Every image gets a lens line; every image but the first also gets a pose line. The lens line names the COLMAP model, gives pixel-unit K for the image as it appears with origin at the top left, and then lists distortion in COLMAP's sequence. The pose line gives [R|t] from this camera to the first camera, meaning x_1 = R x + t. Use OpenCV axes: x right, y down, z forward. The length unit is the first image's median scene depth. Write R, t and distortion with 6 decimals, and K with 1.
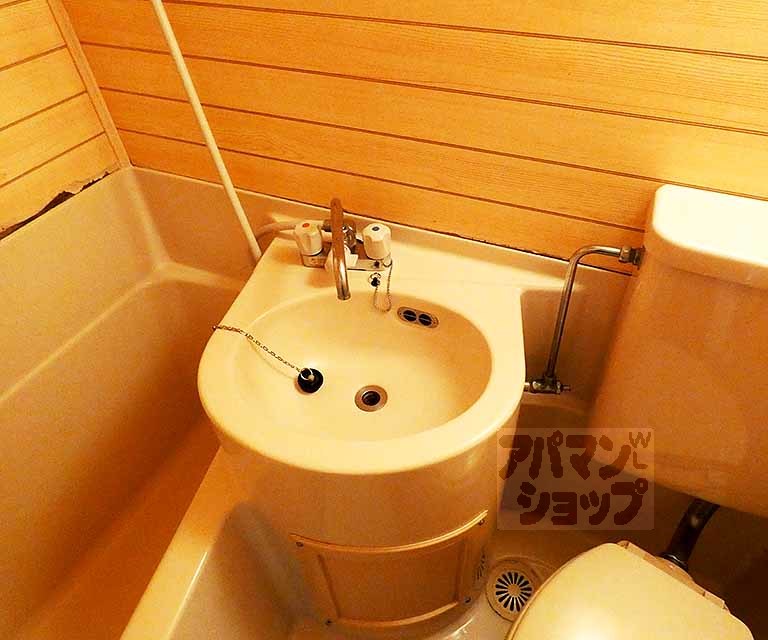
lens RADIAL K [[524.4, 0, 383.6], [0, 524.4, 304.6], [0, 0, 1]] dist [-0.003870, 0.002293]
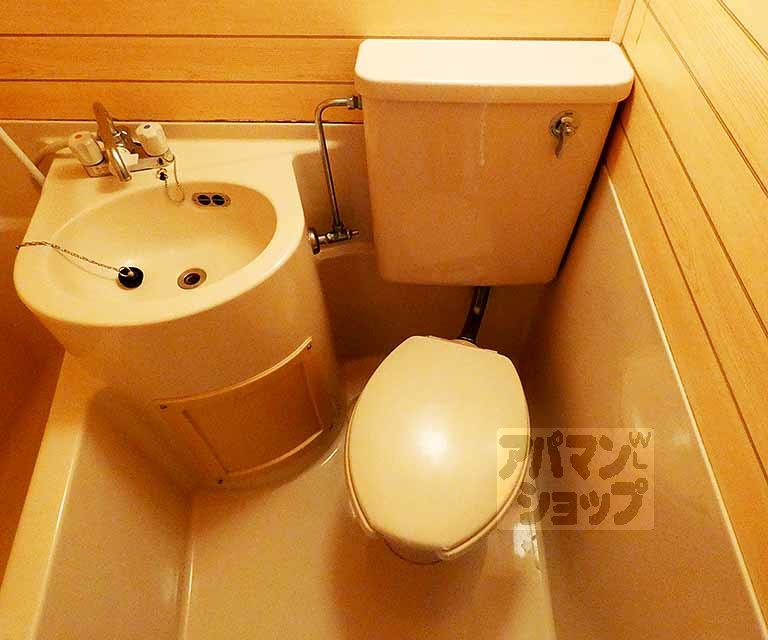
lens RADIAL K [[524.4, 0, 383.6], [0, 524.4, 304.6], [0, 0, 1]] dist [-0.003870, 0.002293]
pose [[0.926325, -0.282617, 0.249098, 0.064482], [0.245626, 0.954438, 0.169458, 0.143454], [-0.285640, -0.095788, 0.953538, -0.226627]]
